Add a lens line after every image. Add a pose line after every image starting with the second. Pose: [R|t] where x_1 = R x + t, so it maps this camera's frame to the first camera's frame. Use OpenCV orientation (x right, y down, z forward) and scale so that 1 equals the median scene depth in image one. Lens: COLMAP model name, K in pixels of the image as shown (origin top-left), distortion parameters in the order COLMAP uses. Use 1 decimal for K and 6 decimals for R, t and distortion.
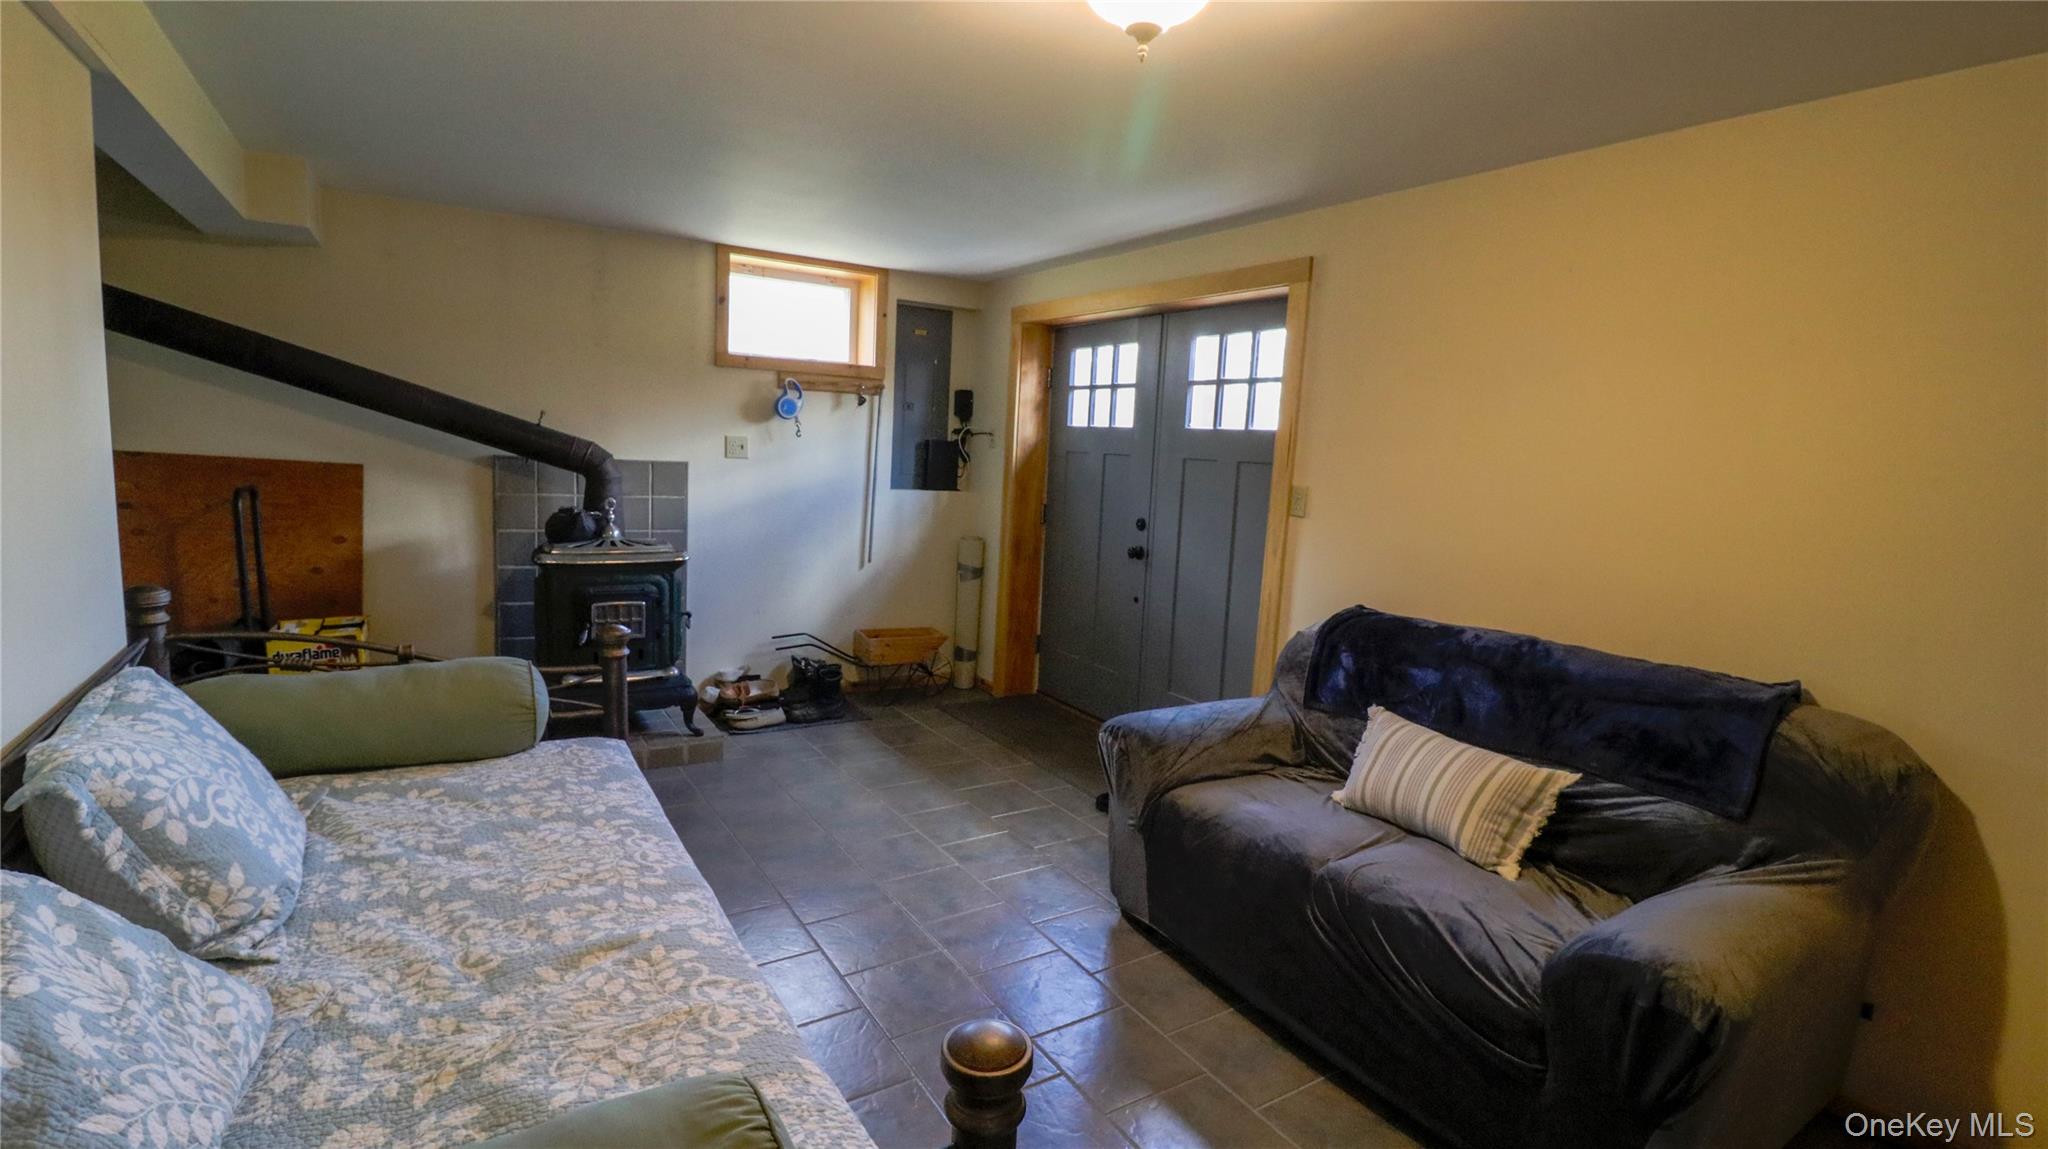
lens RADIAL K [[958.4, 0, 1009.9], [0, 958.4, 573.6], [0, 0, 1]] dist [0.000051, -0.012008]
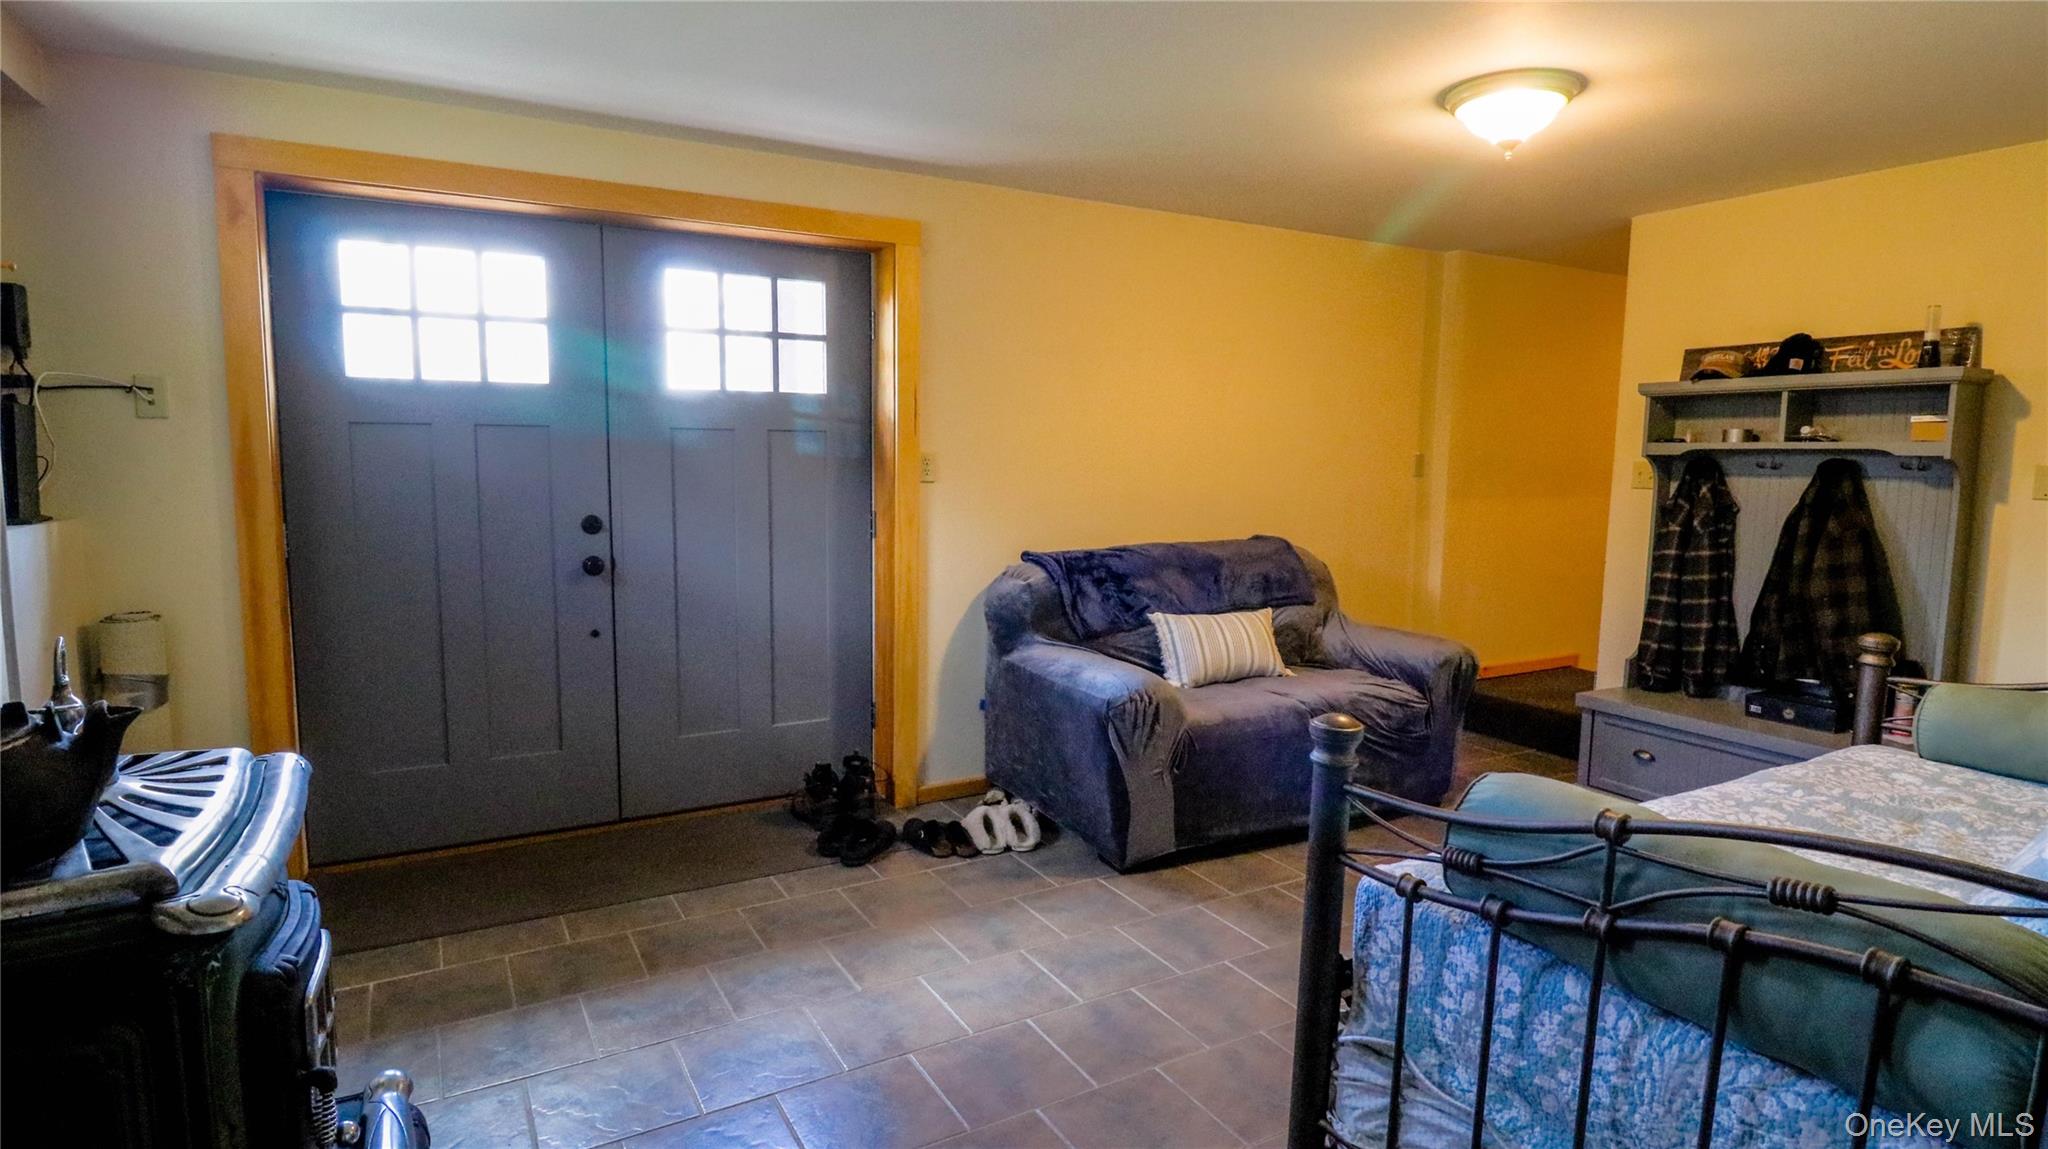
lens RADIAL K [[1043.9, 0, 1024.0], [0, 1043.9, 574.5], [0, 0, 1]] dist [0.002379, -0.015995]
pose [[0.029605, -0.160871, 0.986531, -0.664405], [0.127254, 0.979540, 0.155912, -0.103218], [-0.991428, 0.120924, 0.049471, 0.718441]]
